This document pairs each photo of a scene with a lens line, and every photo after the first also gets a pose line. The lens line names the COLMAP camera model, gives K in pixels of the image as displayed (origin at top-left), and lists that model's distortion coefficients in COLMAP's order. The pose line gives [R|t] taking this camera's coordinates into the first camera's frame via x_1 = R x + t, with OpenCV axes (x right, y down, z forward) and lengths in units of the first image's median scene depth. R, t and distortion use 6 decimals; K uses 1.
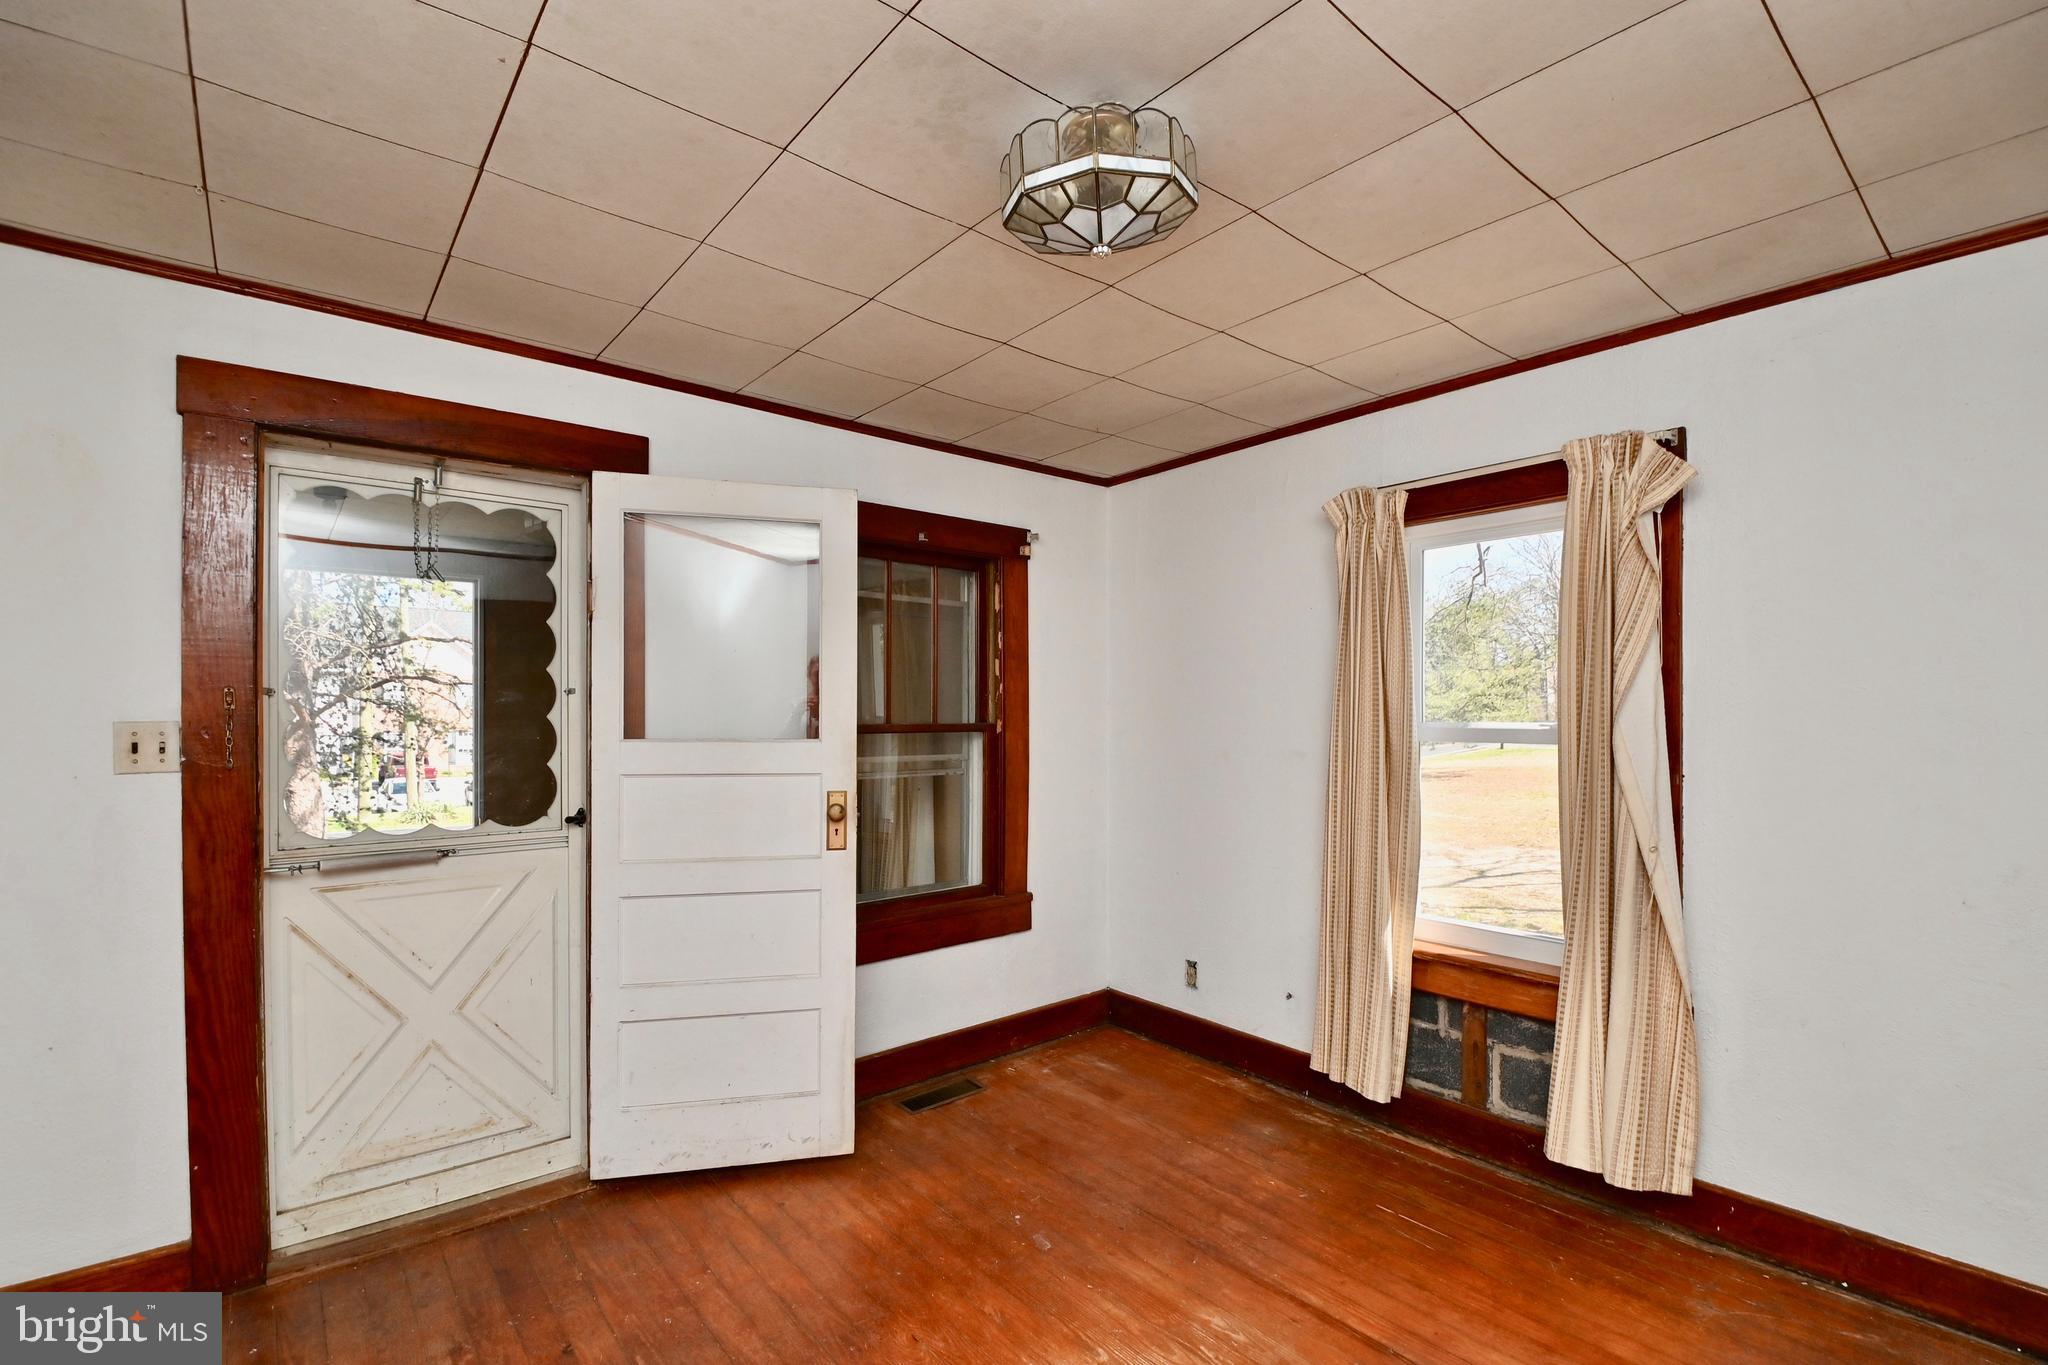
lens RADIAL K [[912.9, 0, 1037.6], [0, 912.9, 712.9], [0, 0, 1]] dist [0.014499, -0.023015]
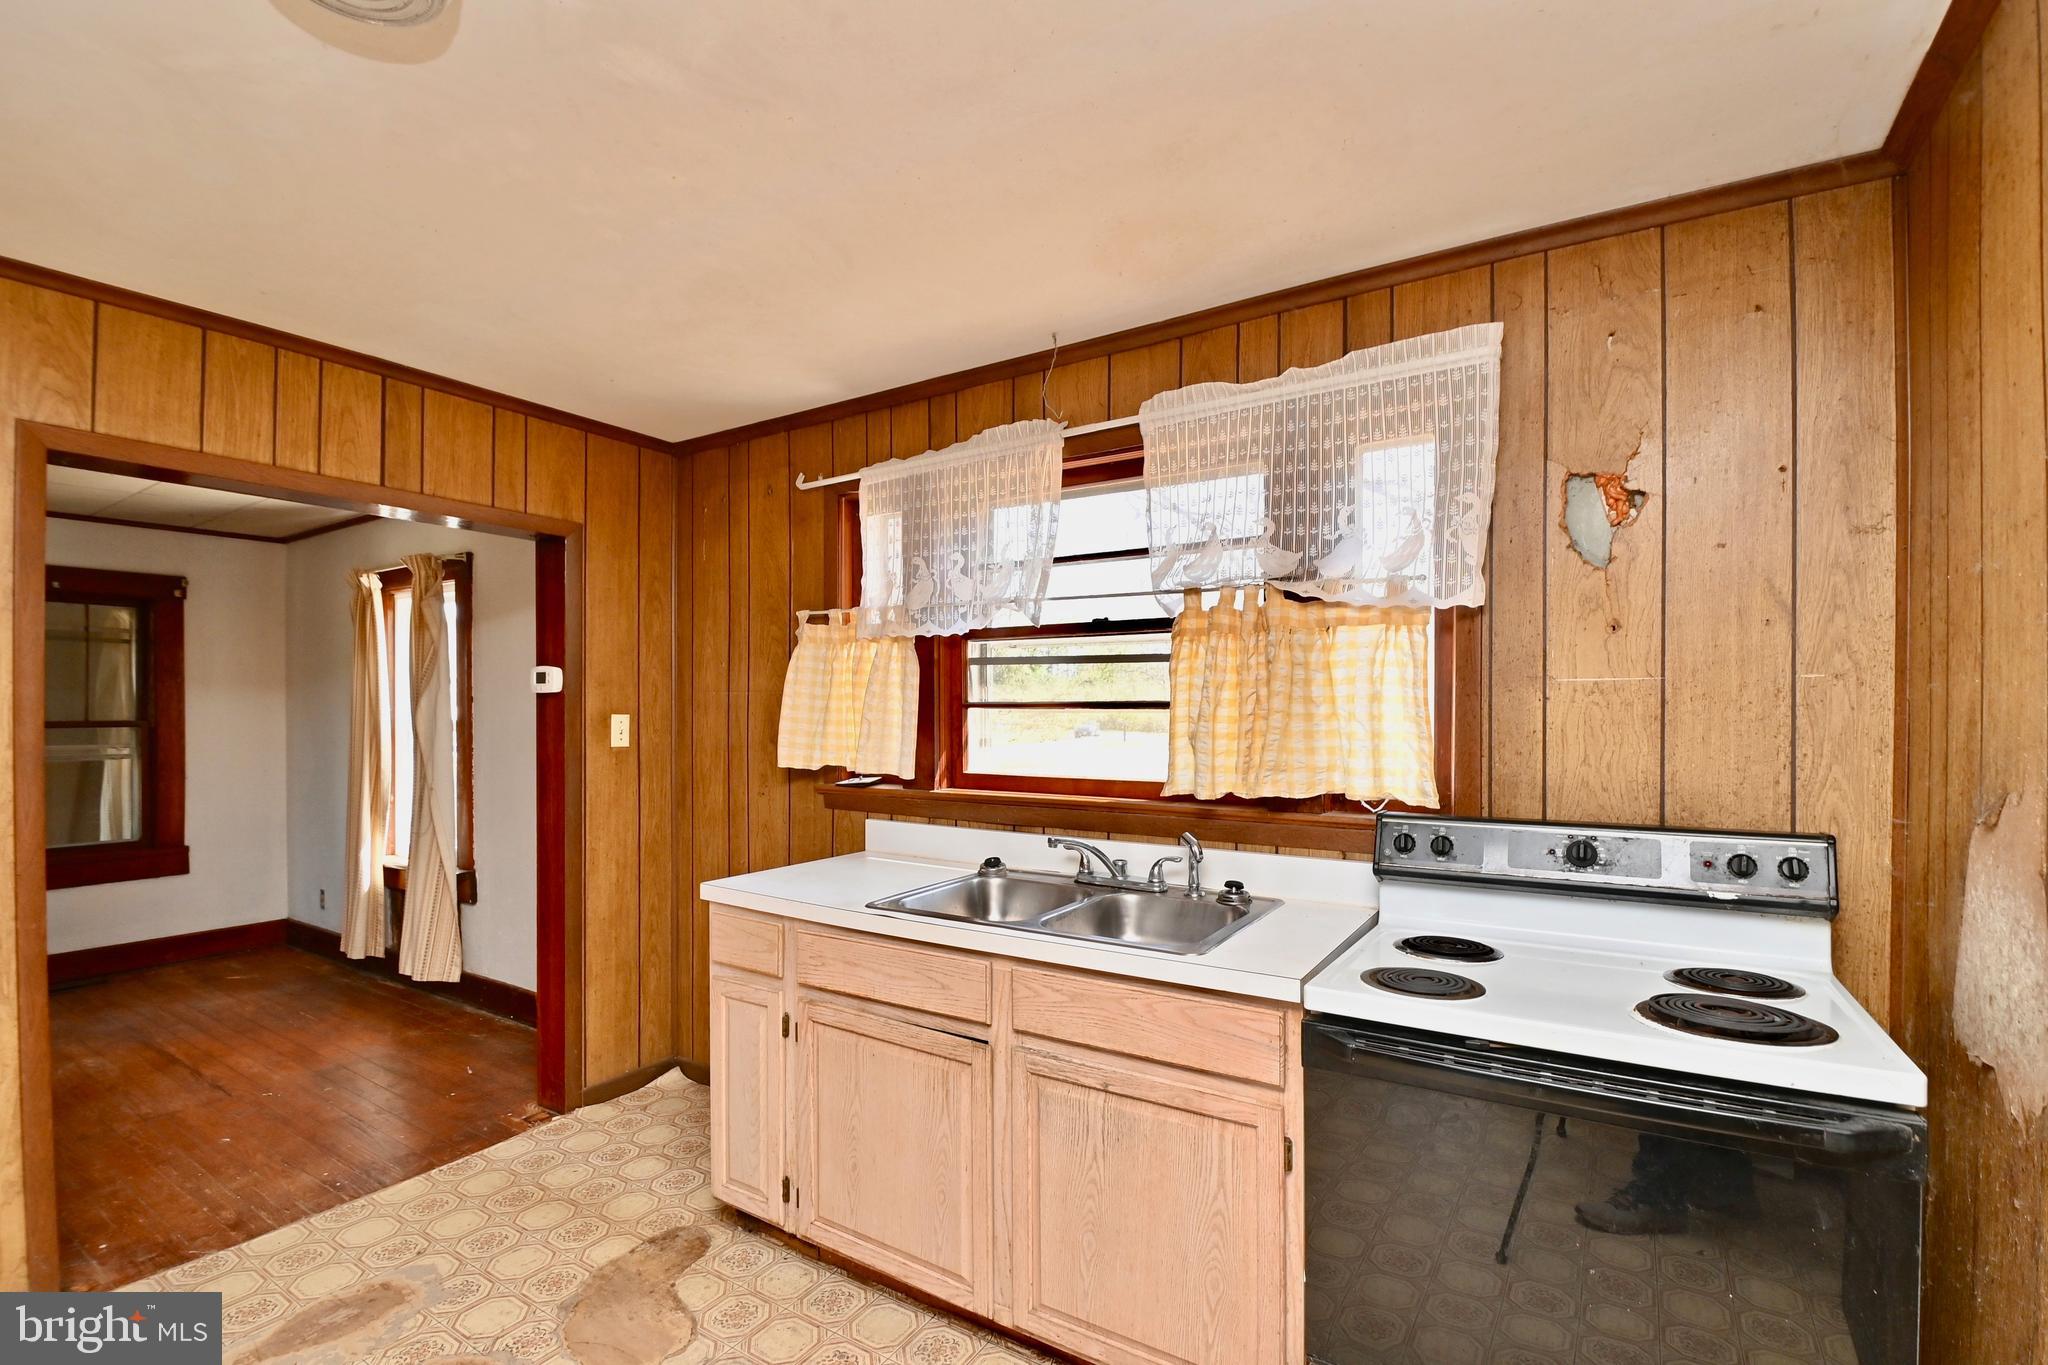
lens RADIAL K [[912.9, 0, 1037.6], [0, 912.9, 712.9], [0, 0, 1]] dist [0.014499, -0.023015]
pose [[0.952050, -0.002035, 0.305936, 1.040104], [0.000833, 0.999991, 0.004059, -0.006875], [-0.305942, -0.003610, 0.952043, -0.886792]]
